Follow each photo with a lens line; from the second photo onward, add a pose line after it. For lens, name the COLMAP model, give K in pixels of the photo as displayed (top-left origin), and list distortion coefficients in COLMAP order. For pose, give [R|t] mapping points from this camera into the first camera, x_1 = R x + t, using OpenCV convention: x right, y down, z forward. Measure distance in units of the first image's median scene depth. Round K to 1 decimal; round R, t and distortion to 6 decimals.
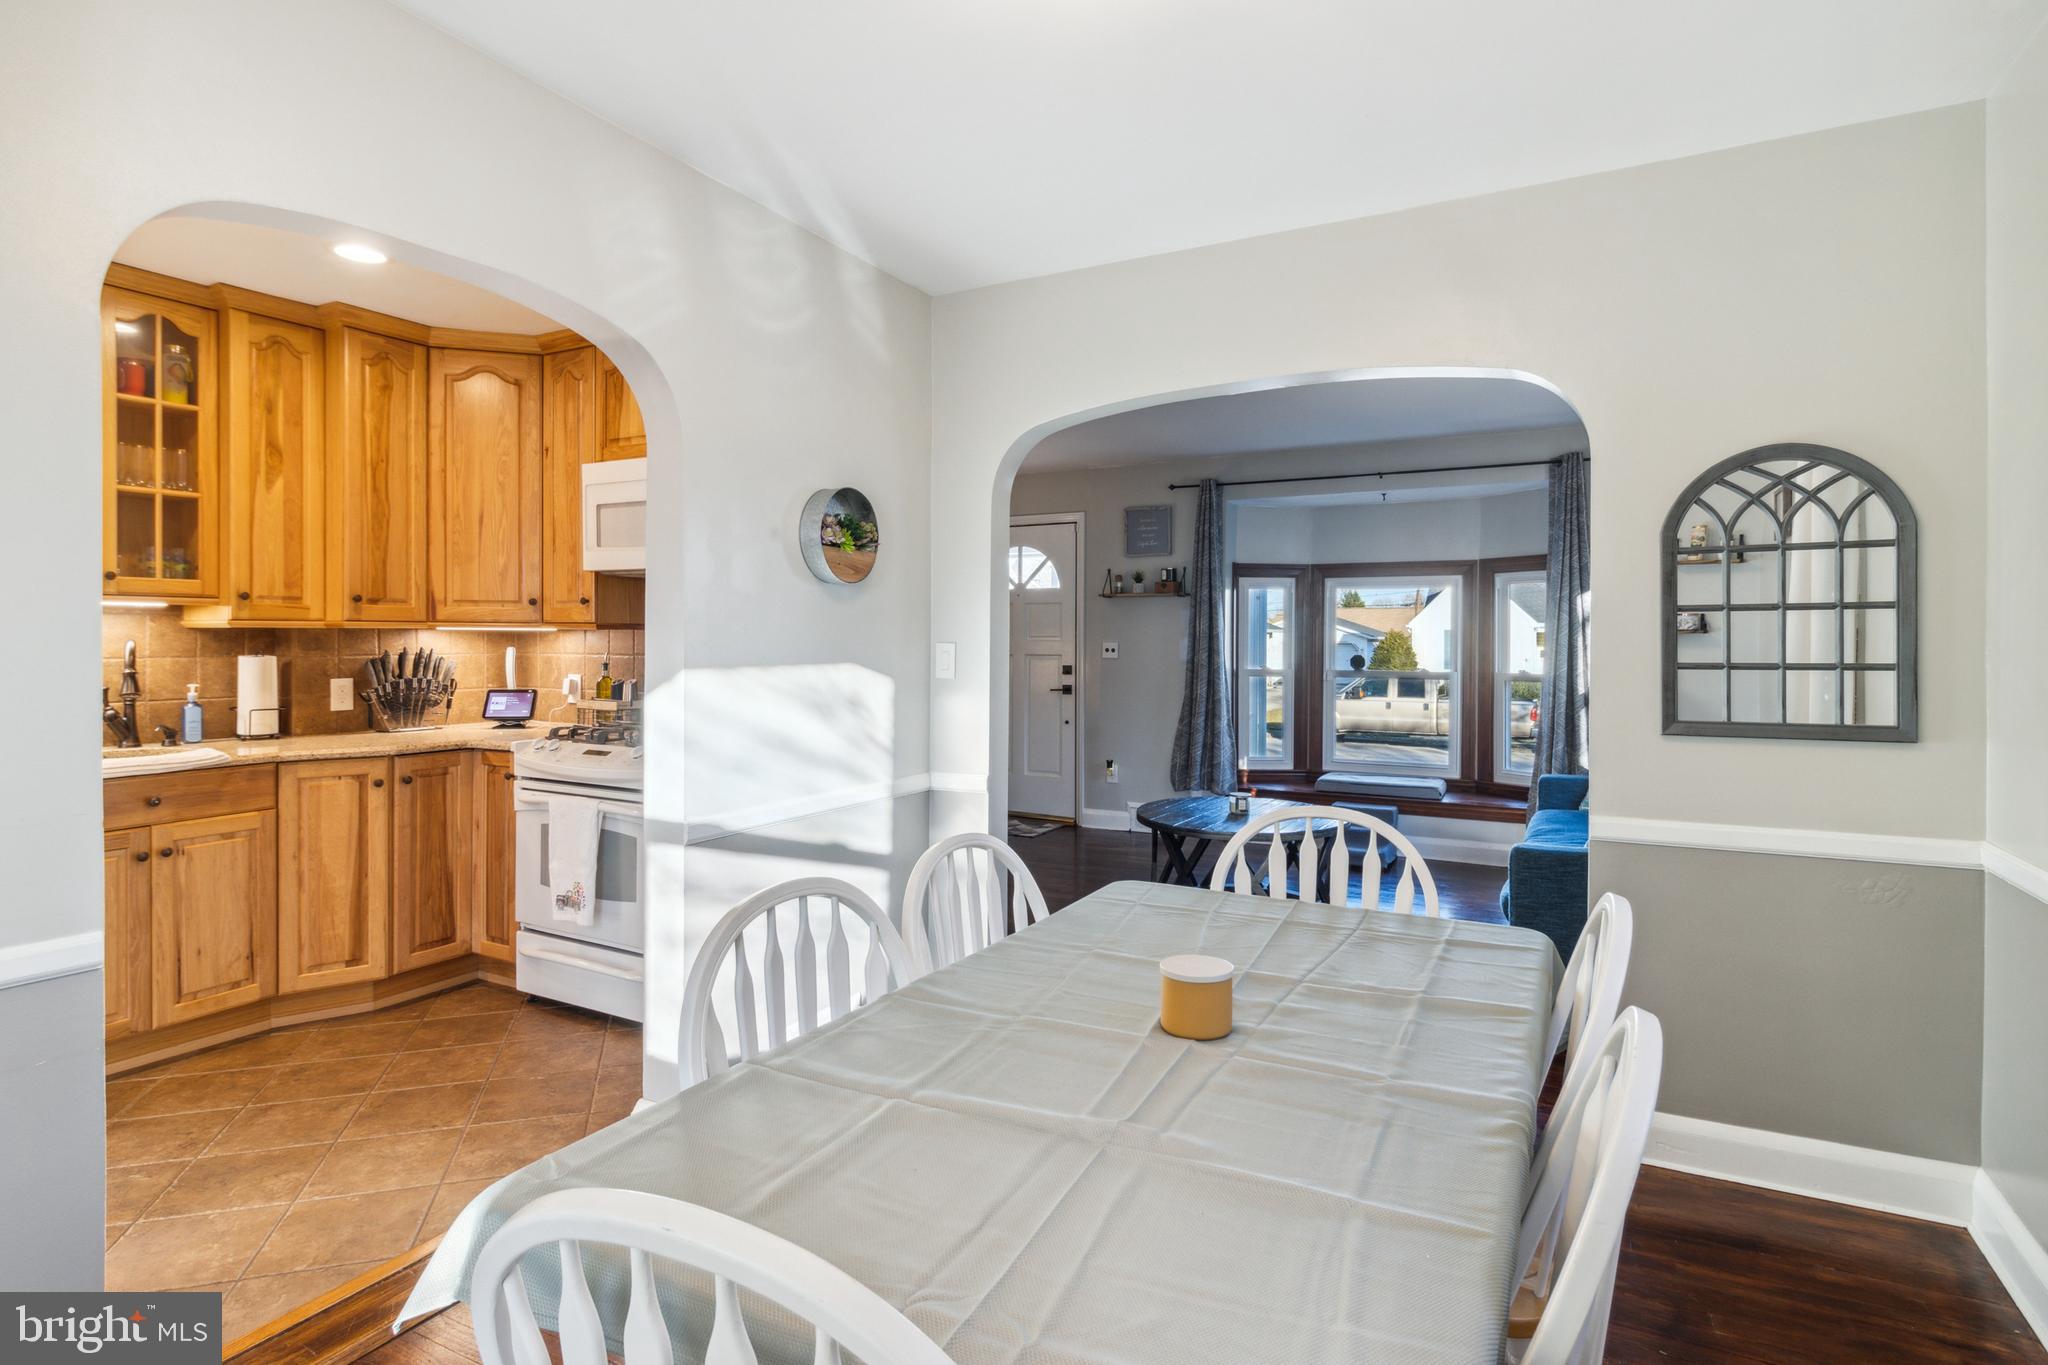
lens RADIAL K [[1037.1, 0, 1017.9], [0, 1037.1, 645.0], [0, 0, 1]] dist [0.004063, -0.003460]
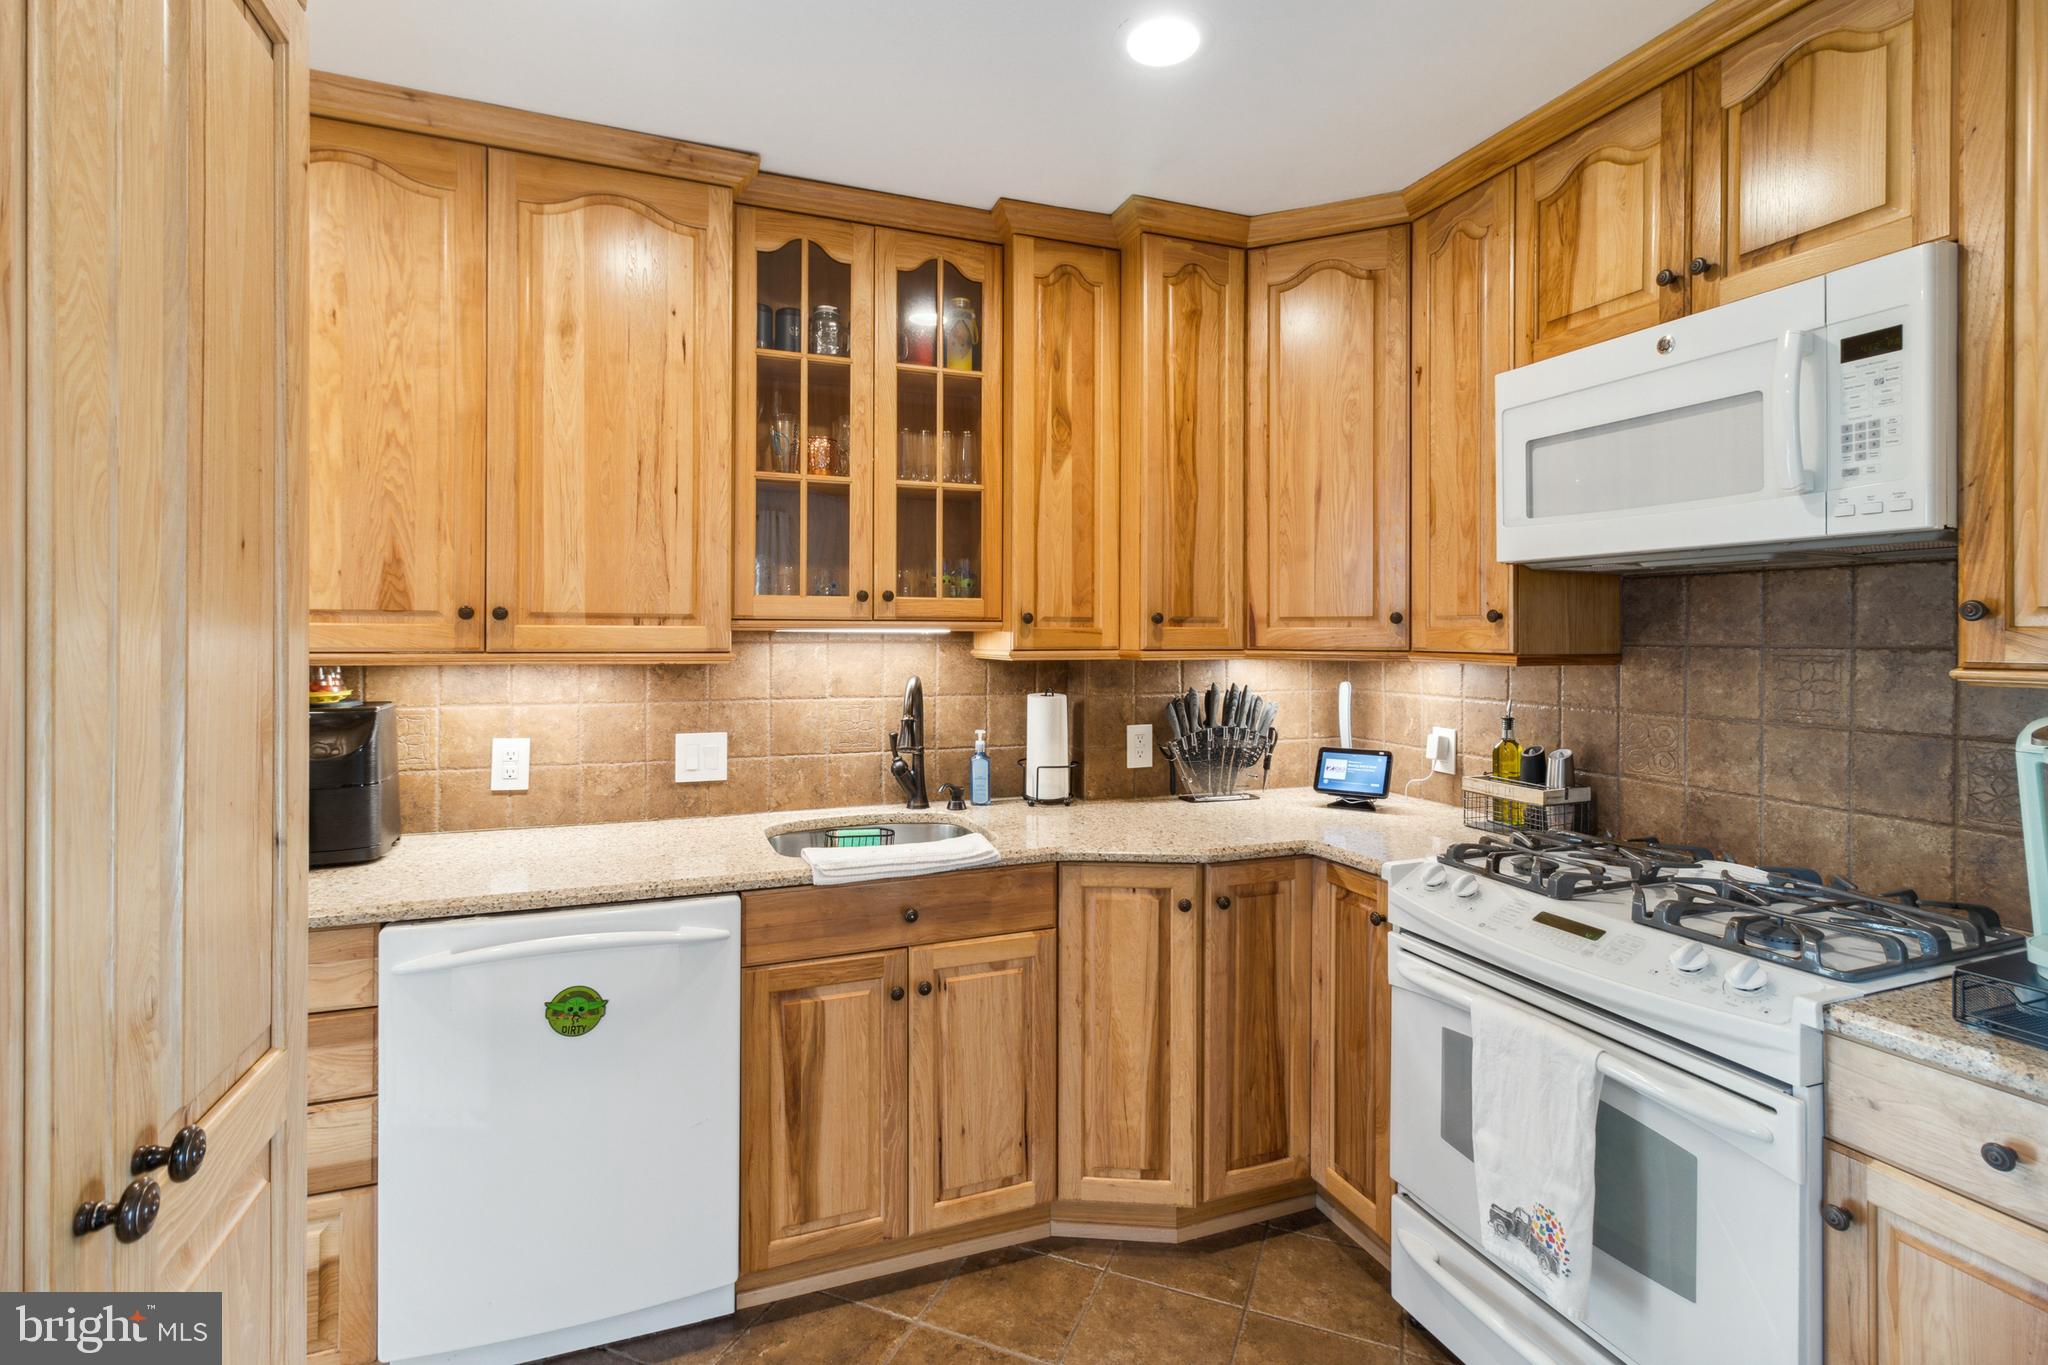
lens RADIAL K [[951.9, 0, 1030.0], [0, 951.9, 633.1], [0, 0, 1]] dist [-0.001608, 0.000019]
pose [[0.764606, -0.004265, -0.644483, -0.298973], [-0.004251, 0.999923, -0.011660, -0.028106], [0.644483, 0.011655, 0.764529, 0.470291]]
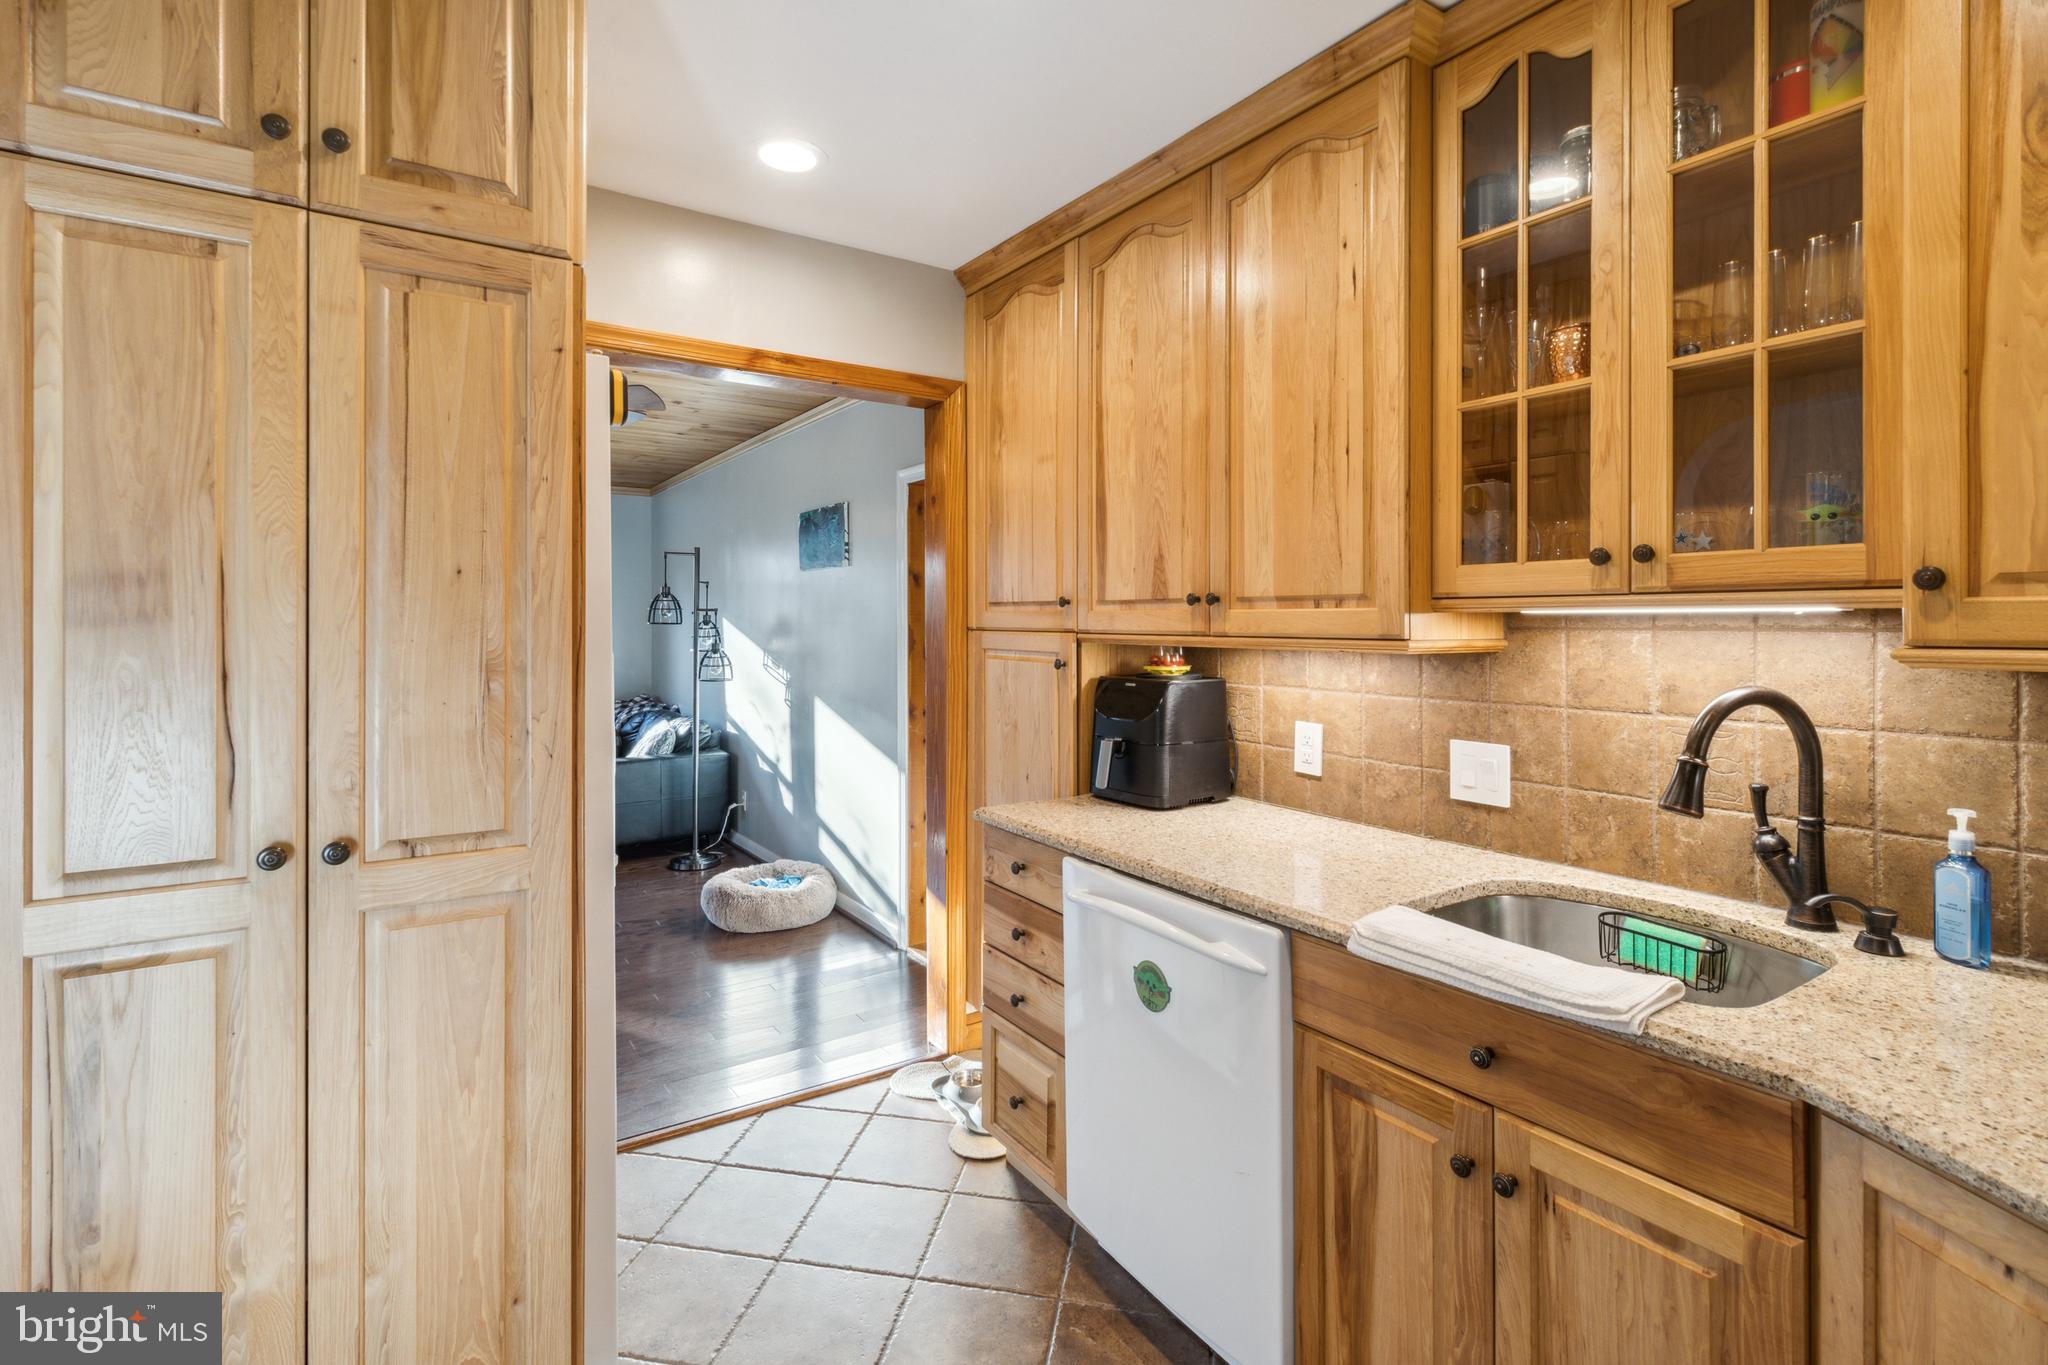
lens RADIAL K [[951.9, 0, 1012.5], [0, 951.9, 621.2], [0, 0, 1]] dist [-0.001608, 0.000019]
pose [[-0.469130, -0.005590, -0.883111, -0.315527], [-0.008501, 0.999962, -0.001814, -0.029050], [0.883088, 0.006656, -0.469160, 0.855285]]
